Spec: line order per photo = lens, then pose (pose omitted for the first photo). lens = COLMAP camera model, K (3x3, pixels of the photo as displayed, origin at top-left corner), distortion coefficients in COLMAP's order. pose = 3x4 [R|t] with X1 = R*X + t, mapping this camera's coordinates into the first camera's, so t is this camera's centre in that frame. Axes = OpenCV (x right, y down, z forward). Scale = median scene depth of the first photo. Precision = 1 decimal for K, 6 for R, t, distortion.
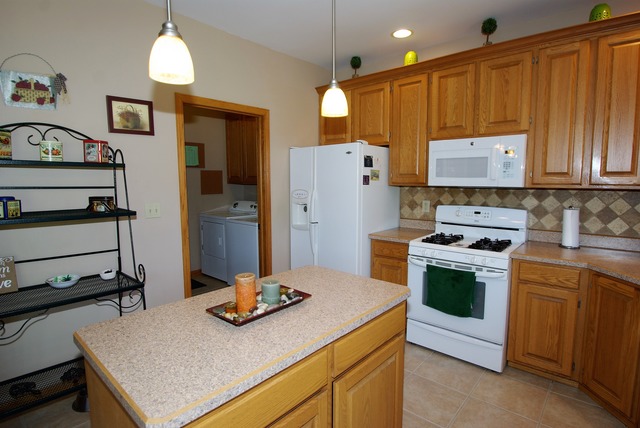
lens RADIAL K [[335.1, 0, 318.9], [0, 335.1, 214.6], [0, 0, 1]] dist [-0.023217, -0.000162]
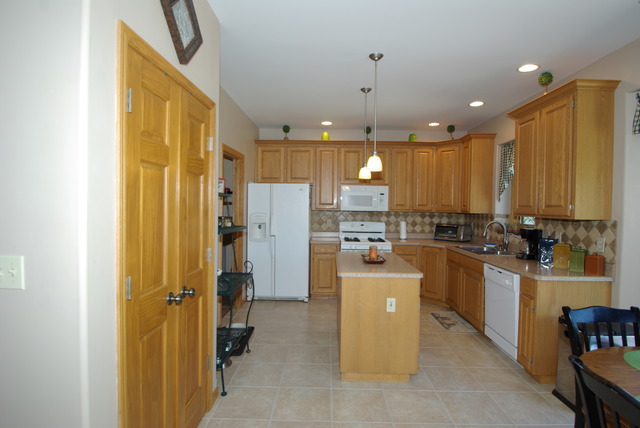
lens RADIAL K [[335.1, 0, 321.9], [0, 335.1, 212.3], [0, 0, 1]] dist [-0.023217, -0.000162]
pose [[0.765836, 0.001299, 0.643035, -0.966994], [0.054038, 0.996331, -0.066371, 0.038505], [-0.640761, 0.085578, 0.762956, -0.304416]]
